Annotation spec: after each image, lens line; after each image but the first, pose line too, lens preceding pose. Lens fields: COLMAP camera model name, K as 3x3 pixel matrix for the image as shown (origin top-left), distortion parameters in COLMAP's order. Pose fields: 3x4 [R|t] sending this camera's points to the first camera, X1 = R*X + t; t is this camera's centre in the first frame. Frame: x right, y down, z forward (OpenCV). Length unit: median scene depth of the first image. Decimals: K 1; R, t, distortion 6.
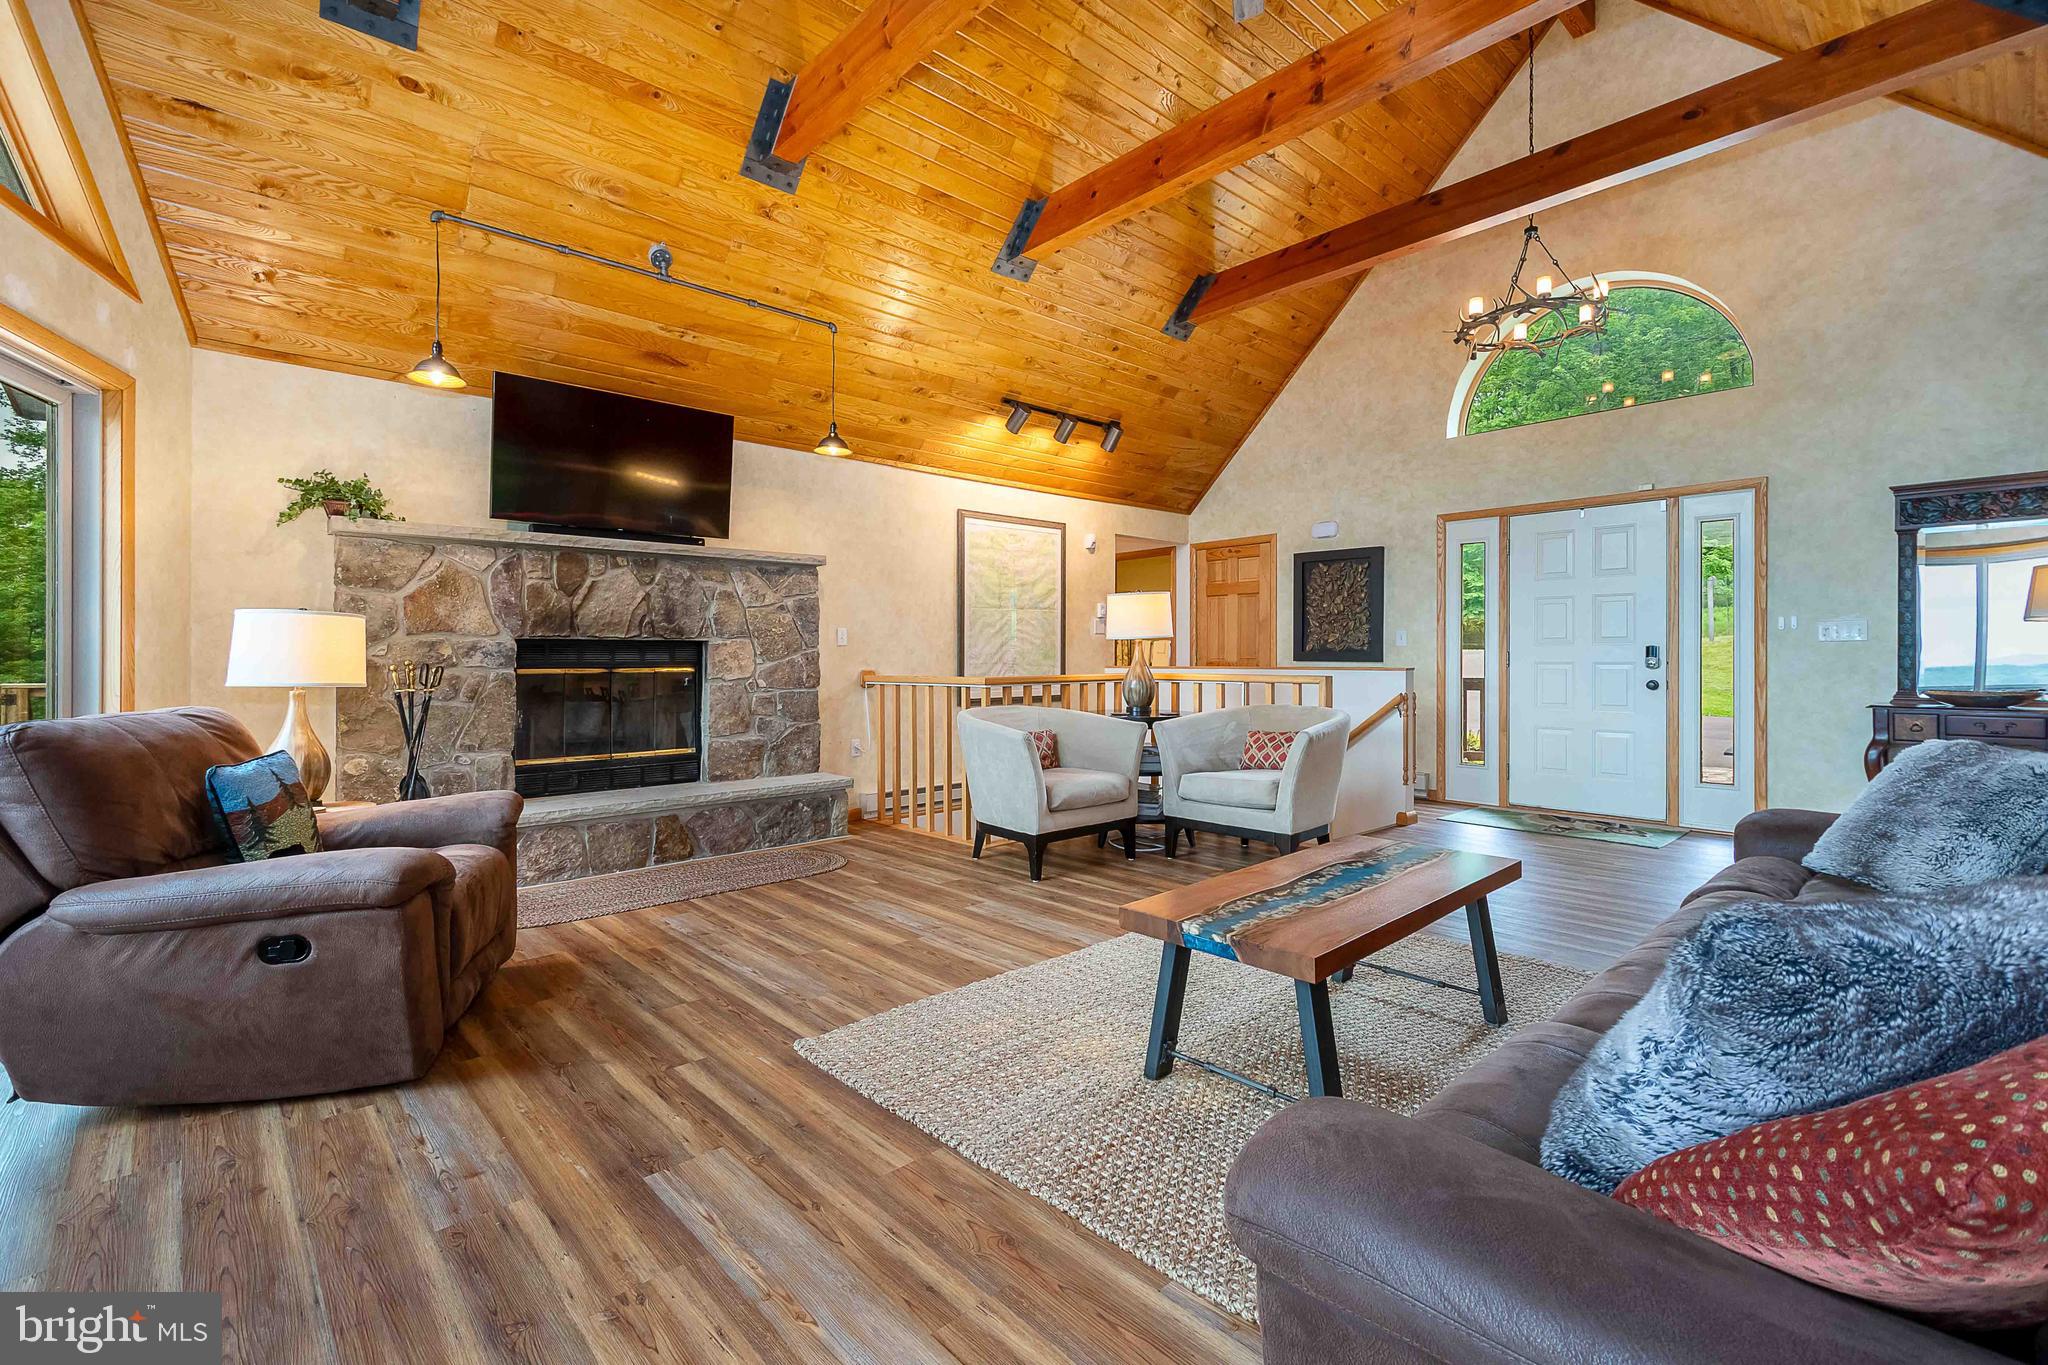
lens RADIAL K [[904.7, 0, 1015.9], [0, 904.7, 673.1], [0, 0, 1]] dist [0.014841, -0.004908]
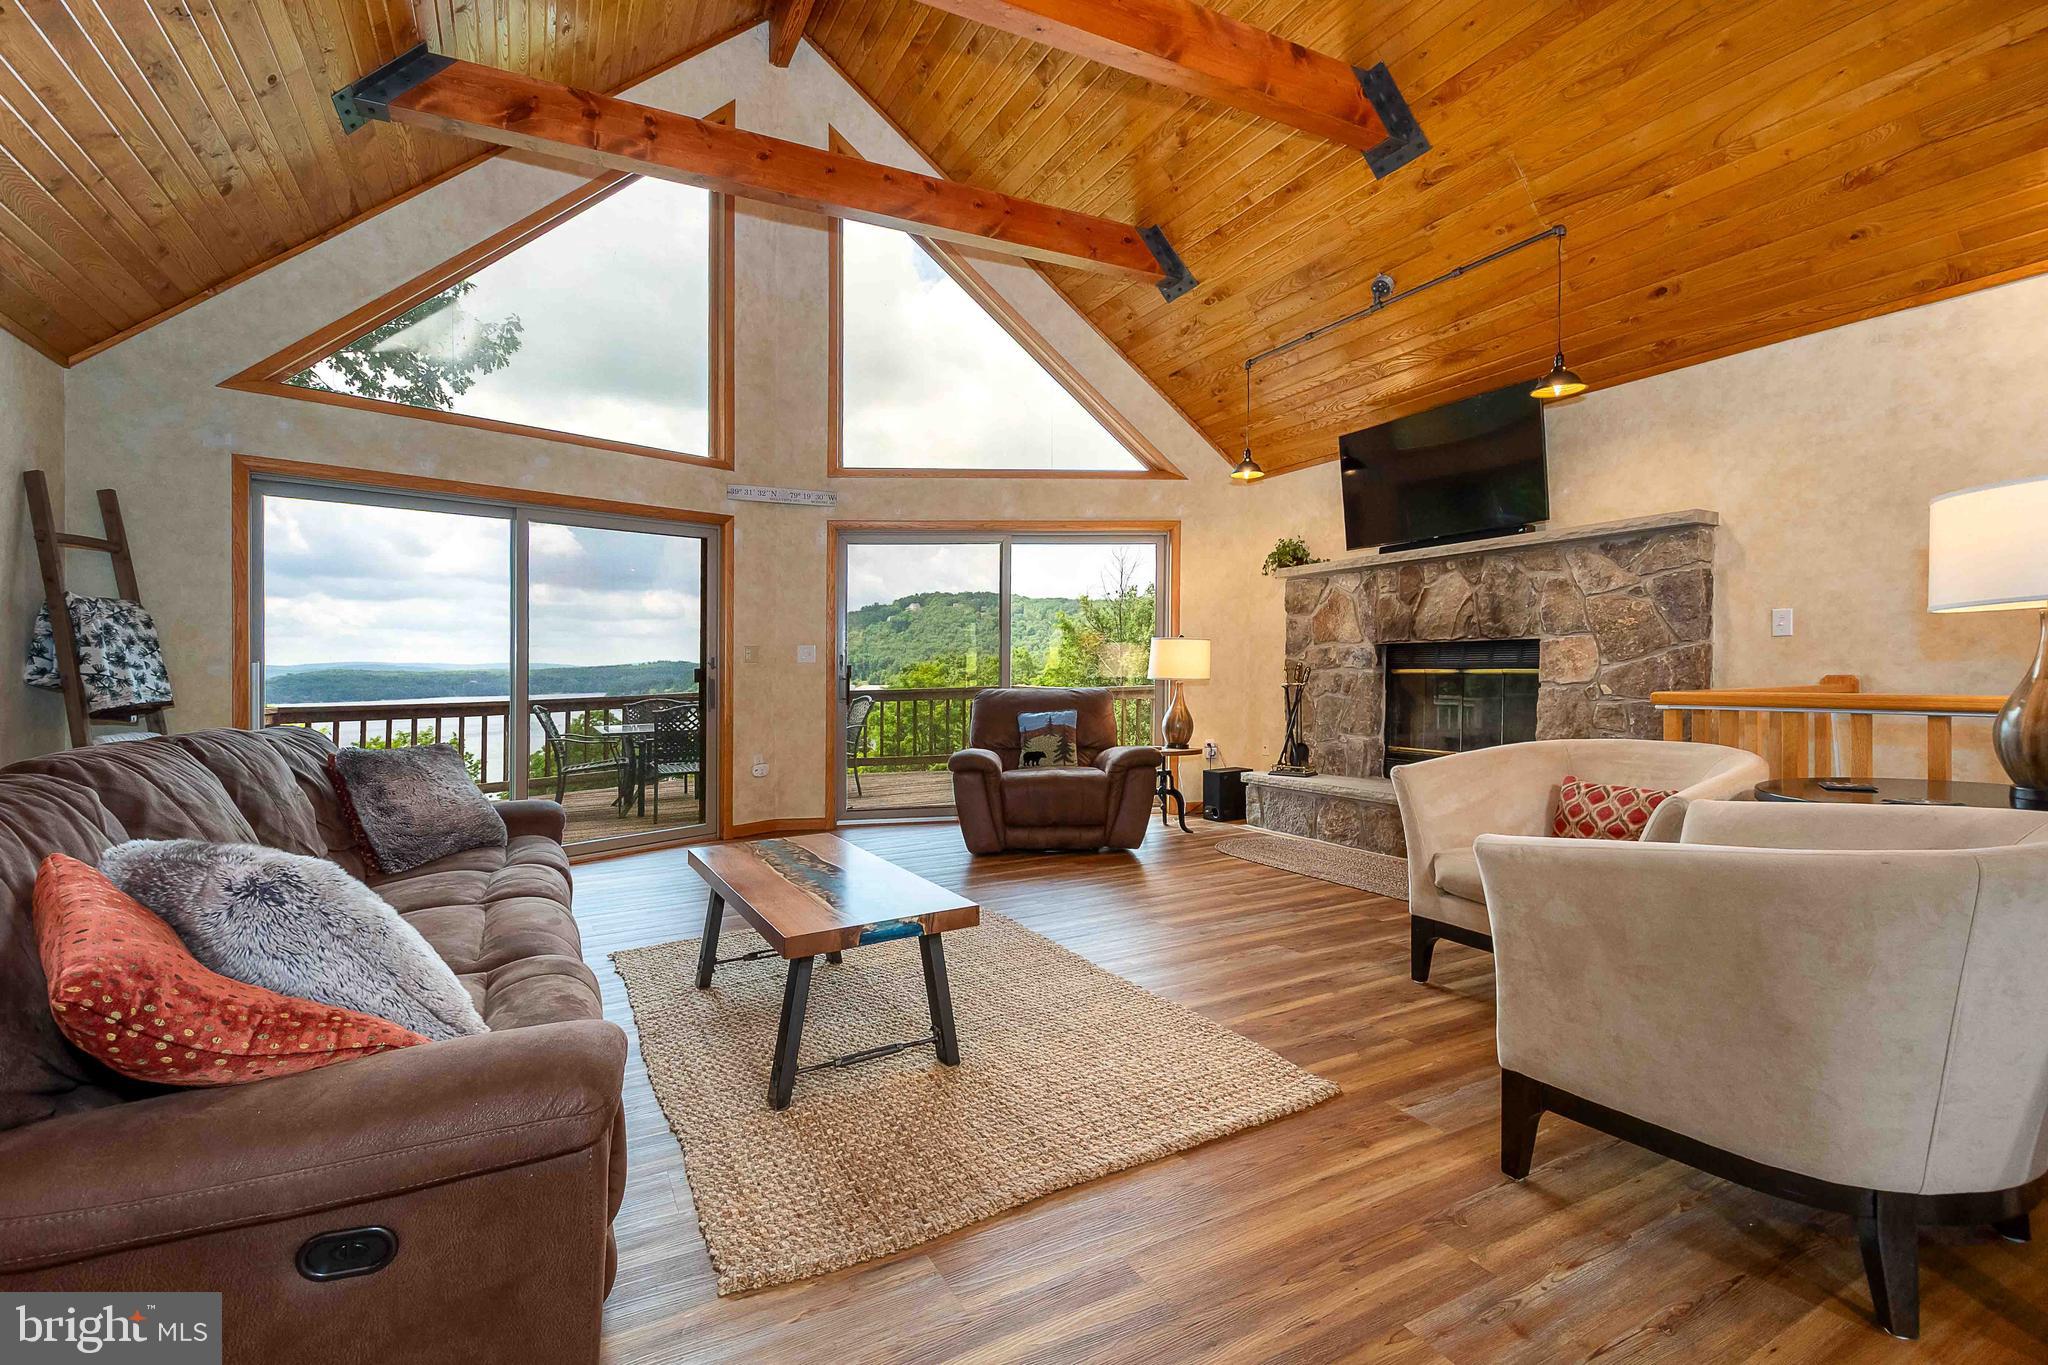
lens RADIAL K [[904.7, 0, 957.5], [0, 904.7, 649.3], [0, 0, 1]] dist [0.014841, -0.004908]
pose [[-0.278491, -0.006190, -0.960419, 0.749036], [0.006466, 0.999944, -0.008320, -0.024155], [0.960417, -0.008527, -0.278435, 0.785718]]
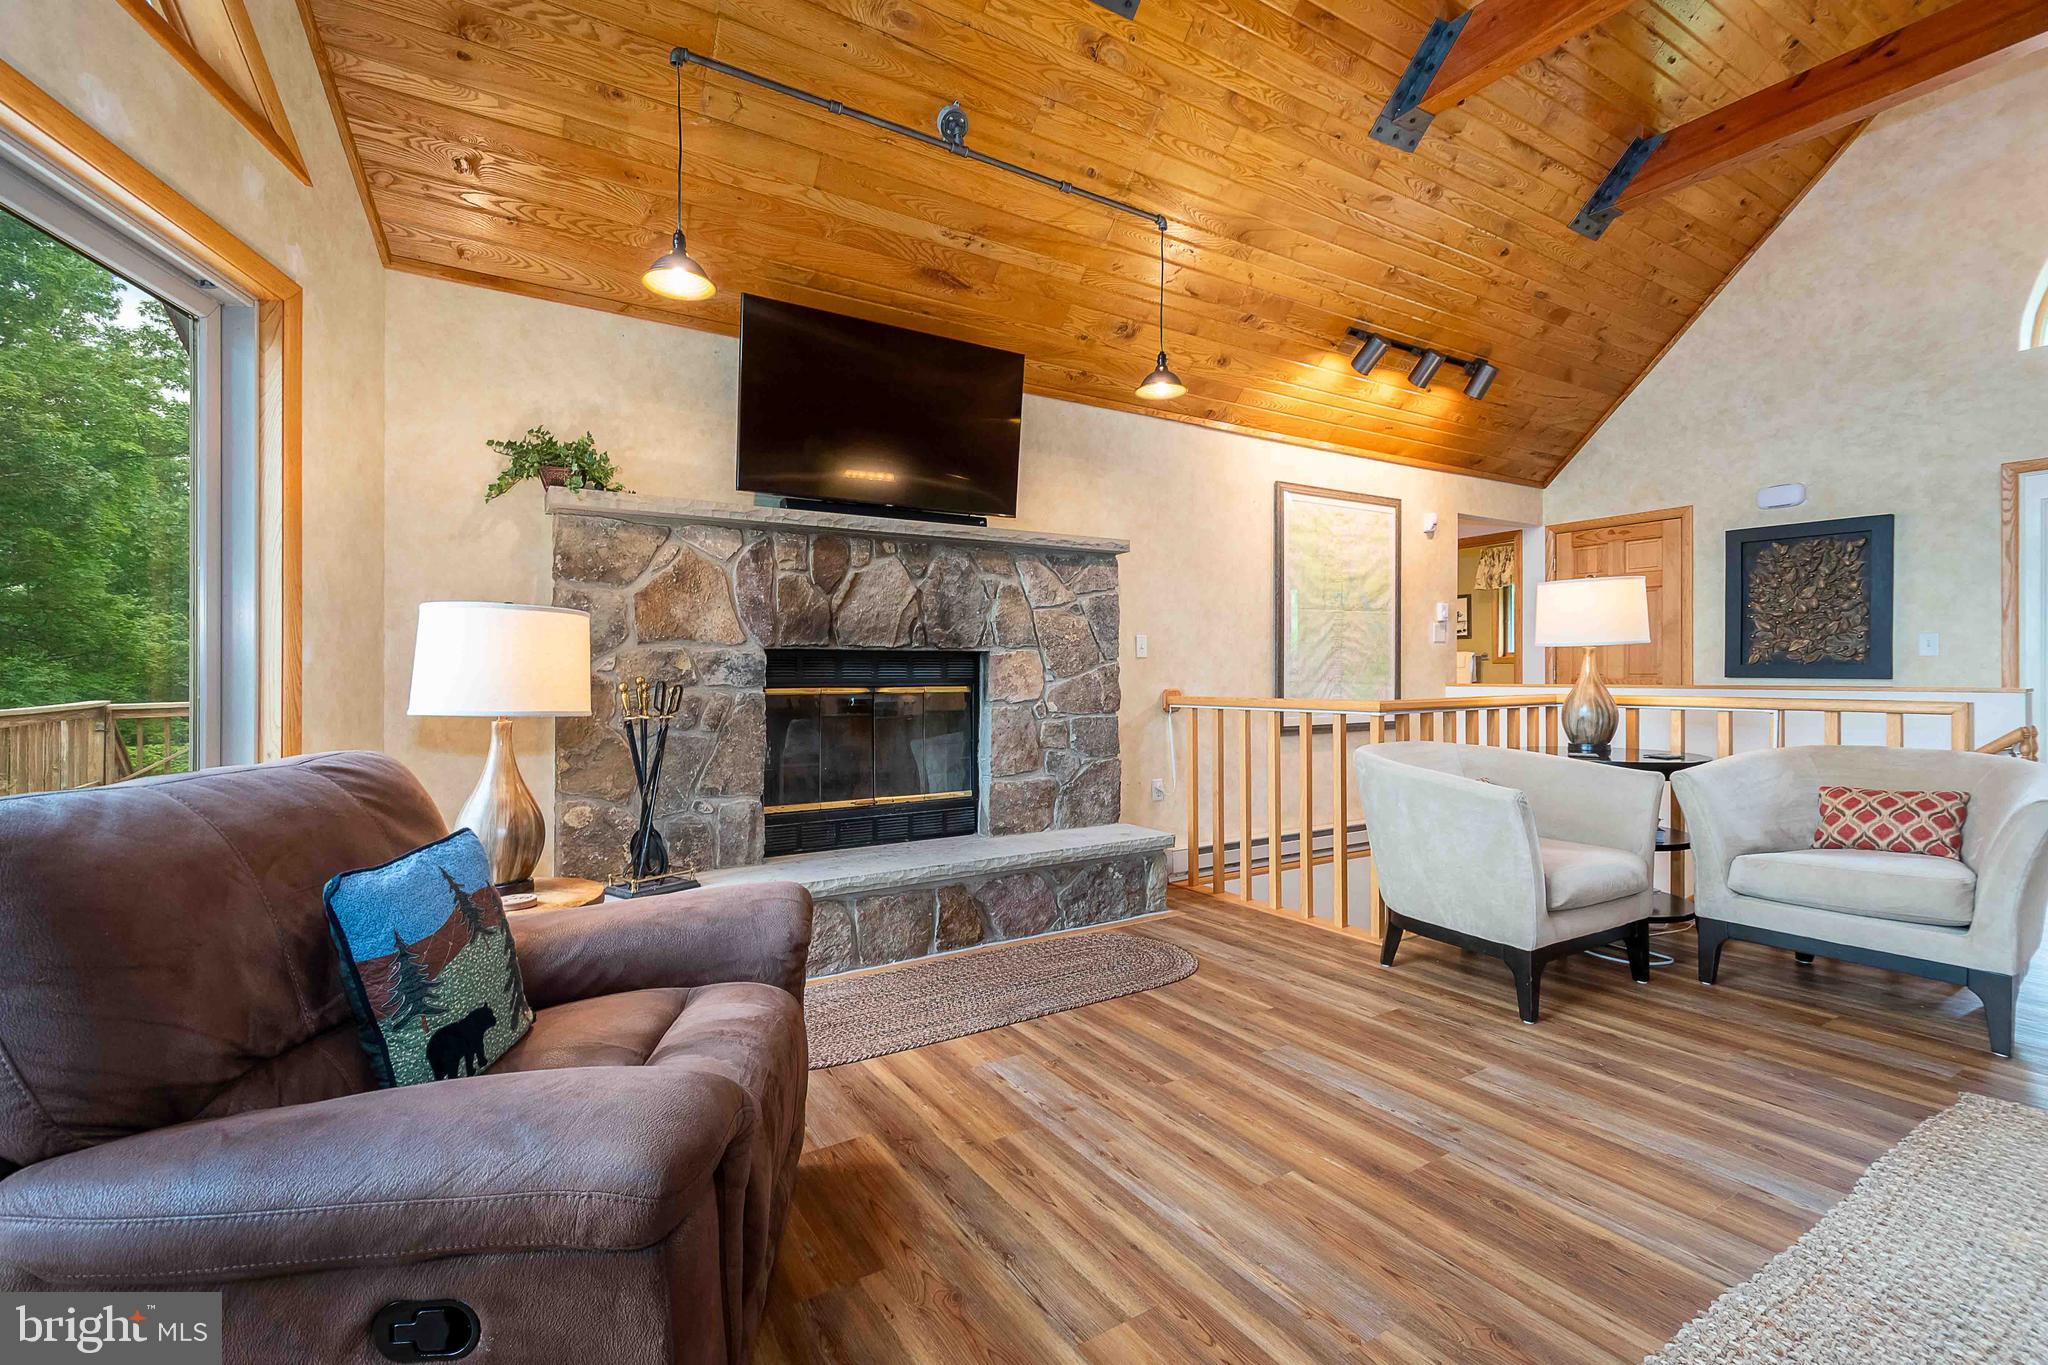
lens RADIAL K [[904.7, 0, 1023.9], [0, 904.7, 694.0], [0, 0, 1]] dist [0.014841, -0.004908]
pose [[0.985055, 0.003607, -0.172205, -0.199999], [-0.002570, 0.999977, 0.006243, -0.004916], [0.172223, -0.005707, 0.985041, 0.279137]]
